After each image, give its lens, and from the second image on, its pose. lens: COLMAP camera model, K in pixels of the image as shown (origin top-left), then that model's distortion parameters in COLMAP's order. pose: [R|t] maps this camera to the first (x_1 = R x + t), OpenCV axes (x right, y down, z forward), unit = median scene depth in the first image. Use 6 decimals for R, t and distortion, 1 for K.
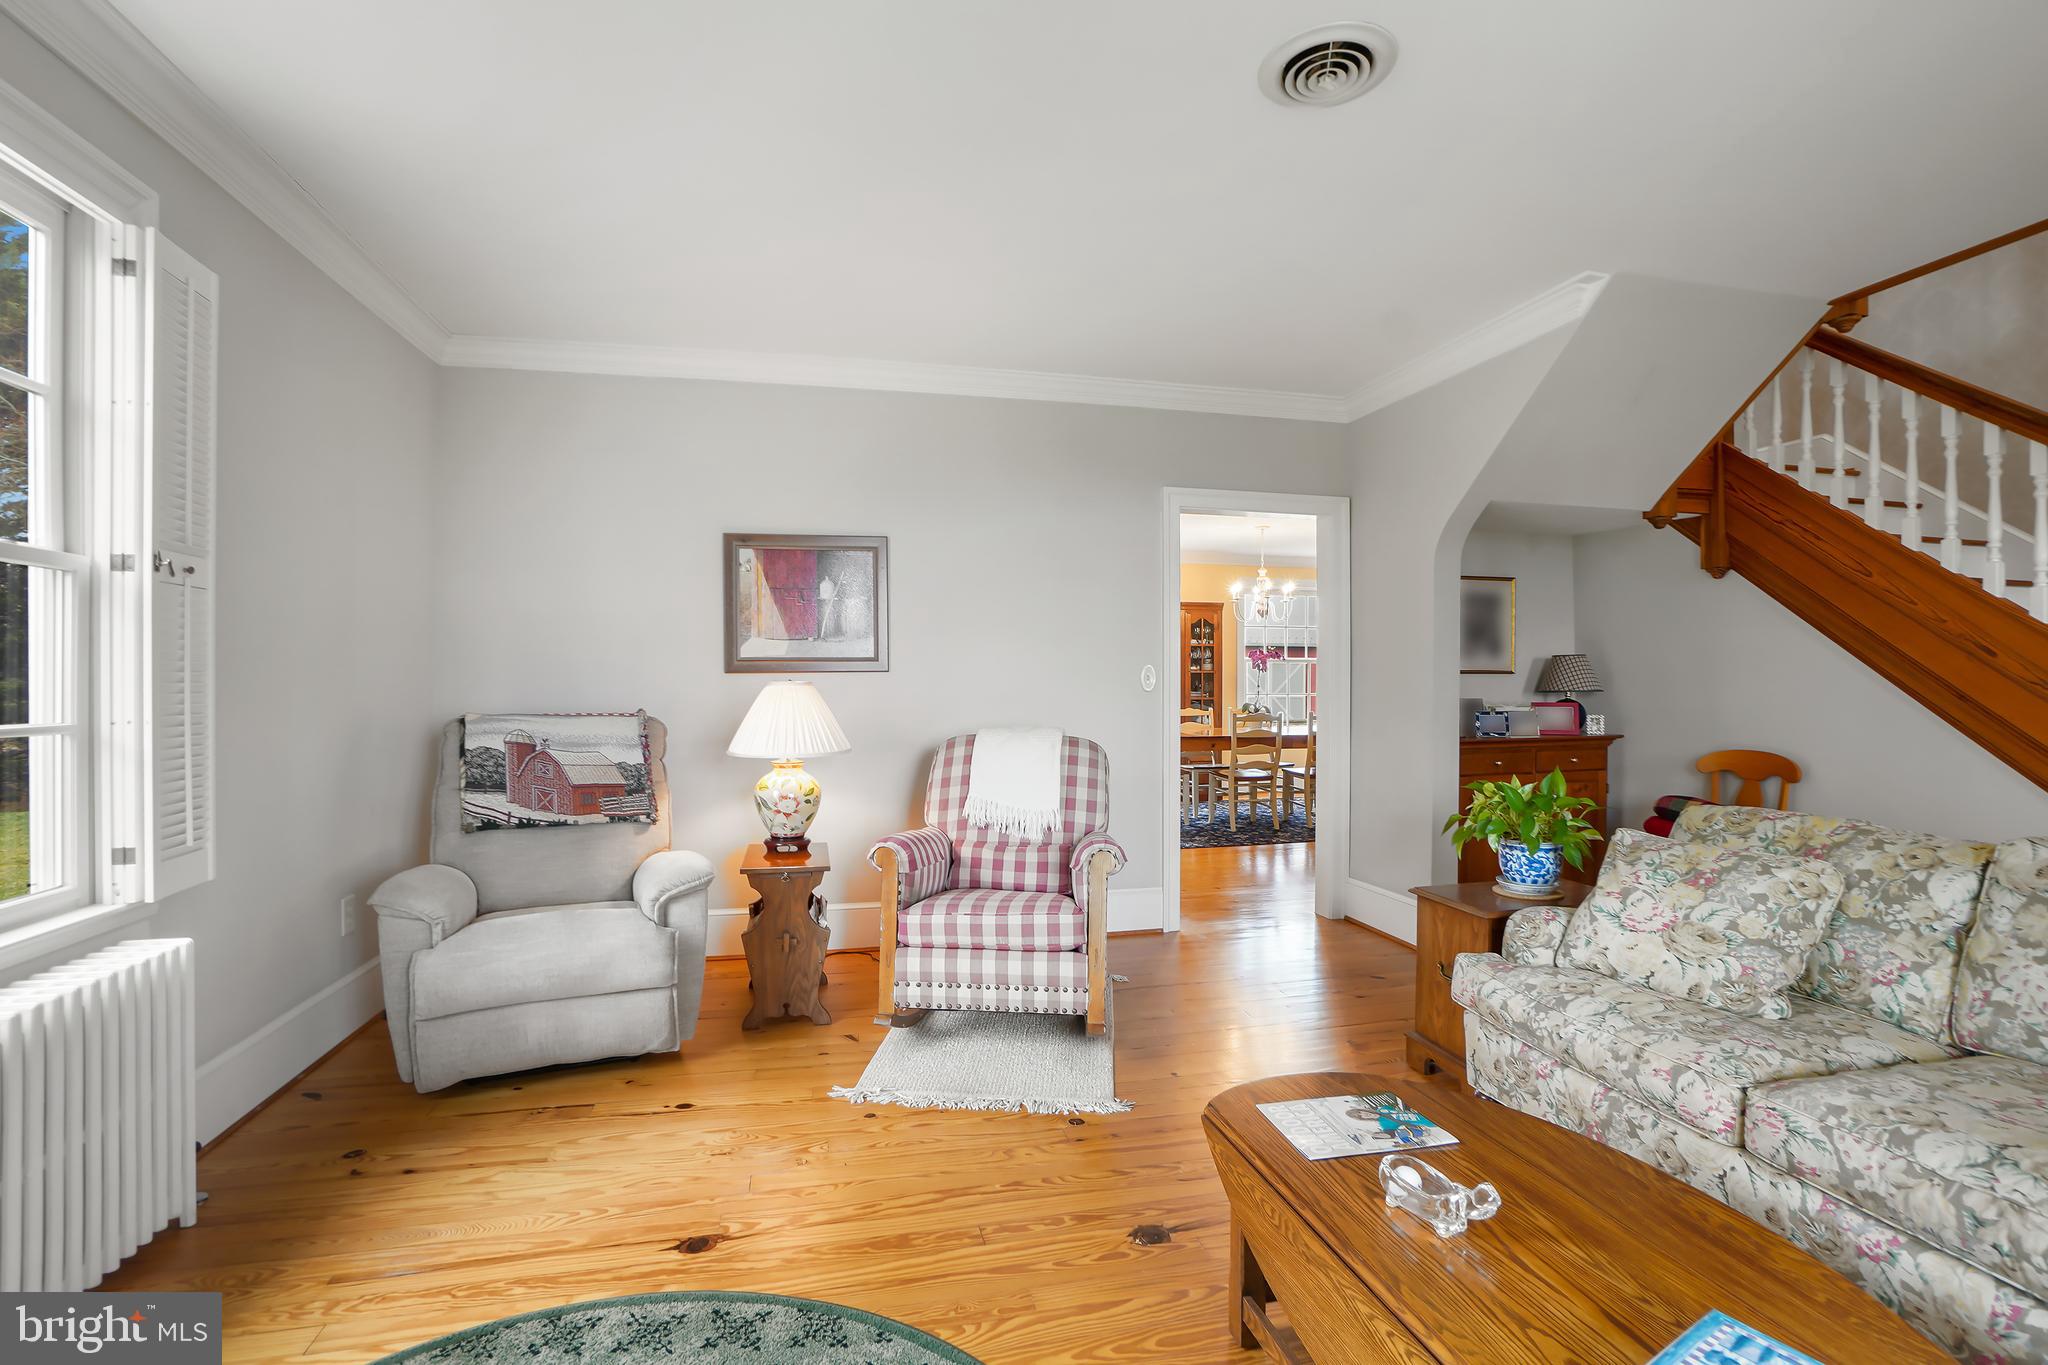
lens RADIAL K [[907.5, 0, 1011.7], [0, 907.5, 680.6], [0, 0, 1]] dist [-0.073397, 0.023718]
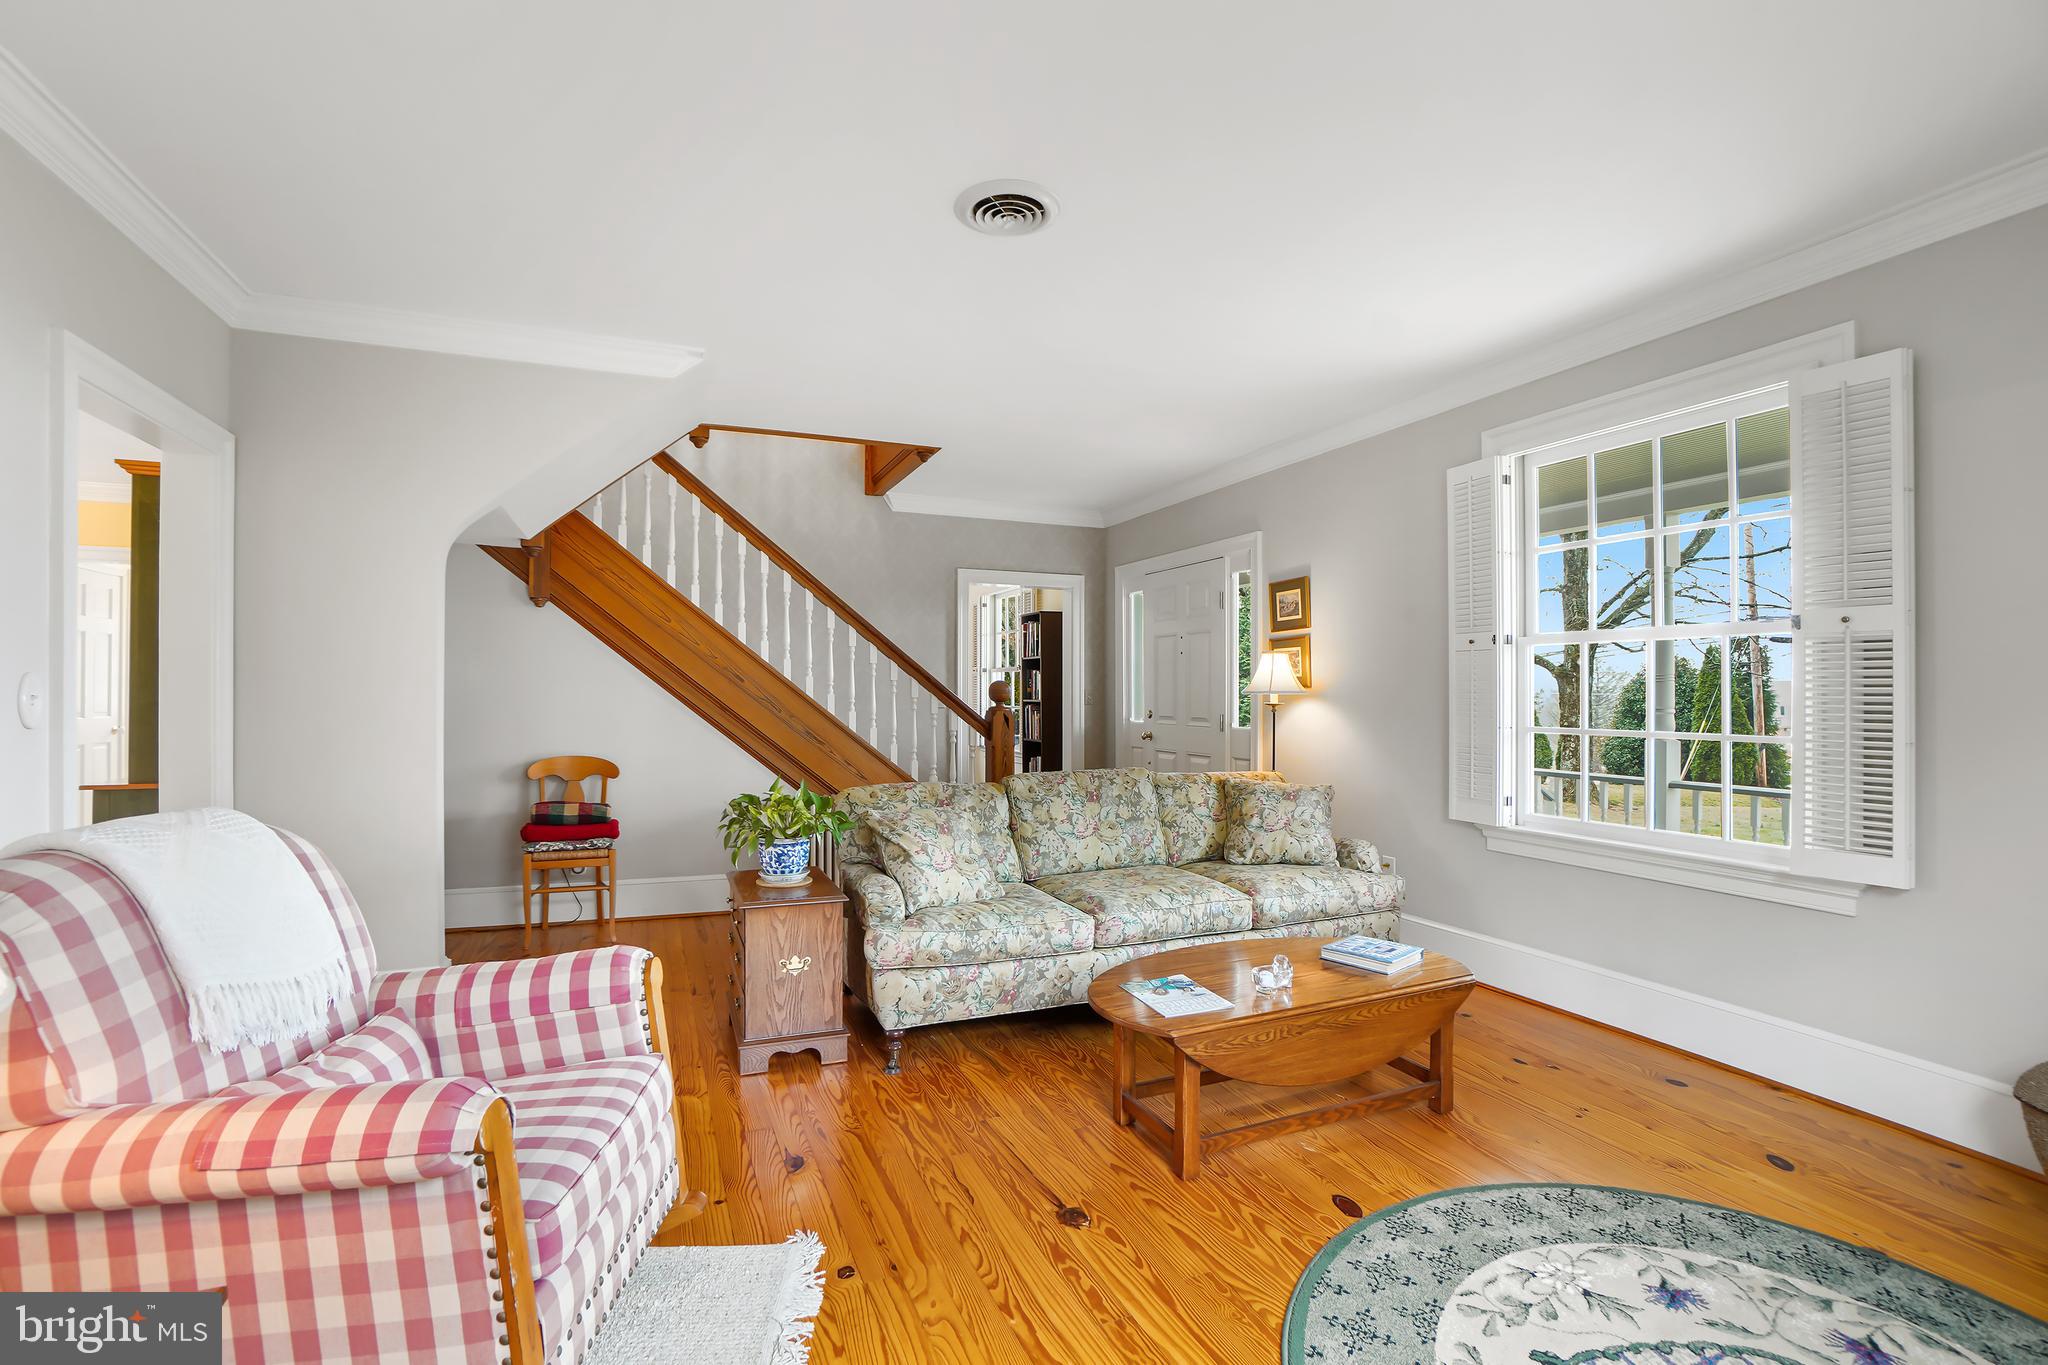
lens RADIAL K [[907.5, 0, 1011.7], [0, 907.5, 680.6], [0, 0, 1]] dist [-0.073397, 0.023718]
pose [[-0.154719, 0.009122, 0.987916, -0.795501], [-0.001075, 0.999955, -0.009401, -0.022128], [-0.987958, -0.002516, -0.154703, 1.080272]]
